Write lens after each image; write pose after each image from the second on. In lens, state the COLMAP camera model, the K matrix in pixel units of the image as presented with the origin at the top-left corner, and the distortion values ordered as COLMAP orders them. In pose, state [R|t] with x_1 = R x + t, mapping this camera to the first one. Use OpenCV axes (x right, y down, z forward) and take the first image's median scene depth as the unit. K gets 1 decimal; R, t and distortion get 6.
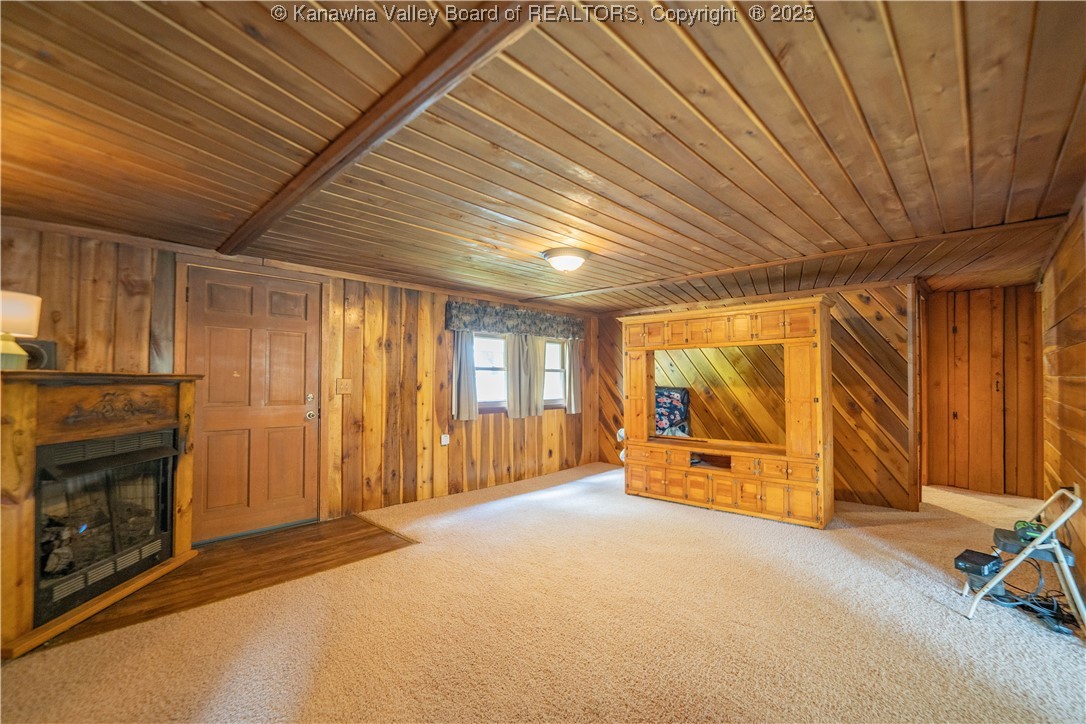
lens RADIAL K [[464.7, 0, 544.4], [0, 464.7, 373.8], [0, 0, 1]] dist [-0.005287, -0.000545]
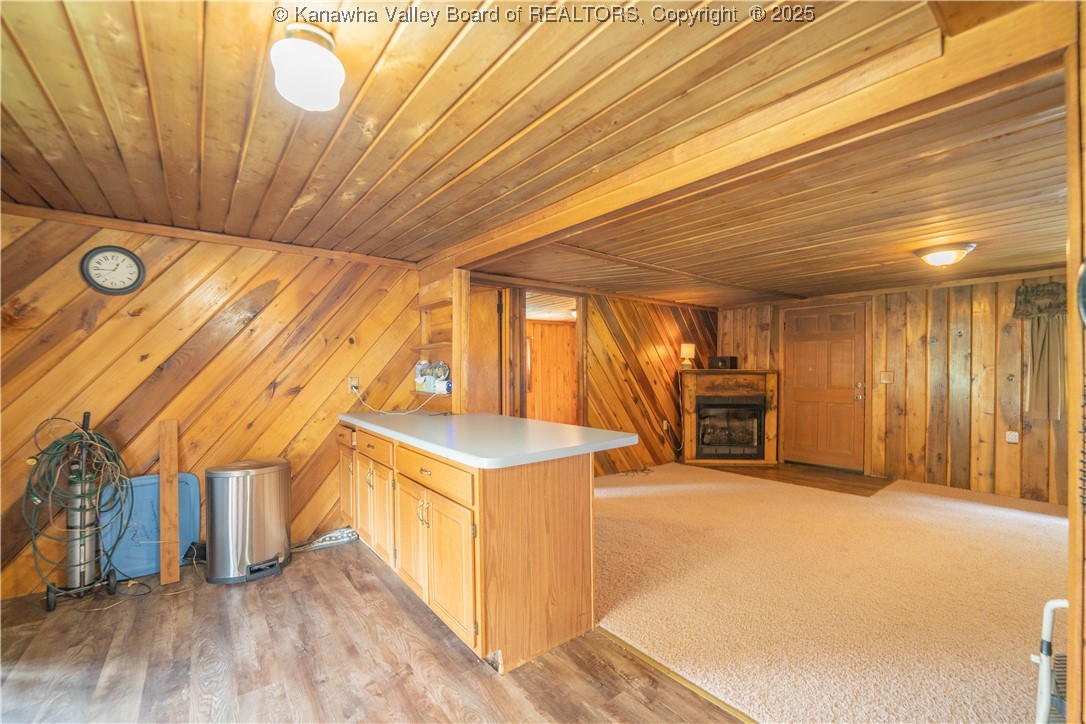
lens RADIAL K [[464.7, 0, 543.8], [0, 464.7, 367.4], [0, 0, 1]] dist [-0.005287, -0.000545]
pose [[-0.109587, -0.005385, -0.993963, 1.030707], [0.014466, 0.999871, -0.007012, -0.006589], [0.993872, -0.015148, -0.109495, 0.210395]]
